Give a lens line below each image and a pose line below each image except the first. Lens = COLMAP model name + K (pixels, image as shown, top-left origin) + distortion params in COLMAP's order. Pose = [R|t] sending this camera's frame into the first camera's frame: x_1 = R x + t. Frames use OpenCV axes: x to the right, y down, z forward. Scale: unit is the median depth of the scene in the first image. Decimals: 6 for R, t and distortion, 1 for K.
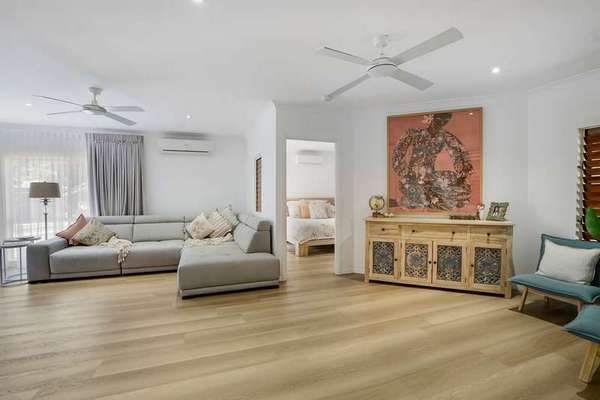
lens RADIAL K [[276.1, 0, 299.8], [0, 276.1, 197.7], [0, 0, 1]] dist [-0.068535, 0.000072]
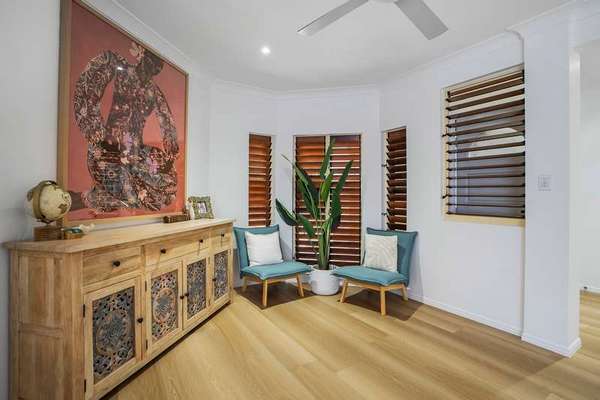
lens RADIAL K [[276.1, 0, 299.8], [0, 276.1, 197.7], [0, 0, 1]] dist [-0.068535, 0.000072]
pose [[-0.176226, -0.006835, 0.984326, -0.138402], [0.007111, 0.999941, 0.008216, 0.014787], [-0.984324, 0.008447, -0.176167, 0.791959]]
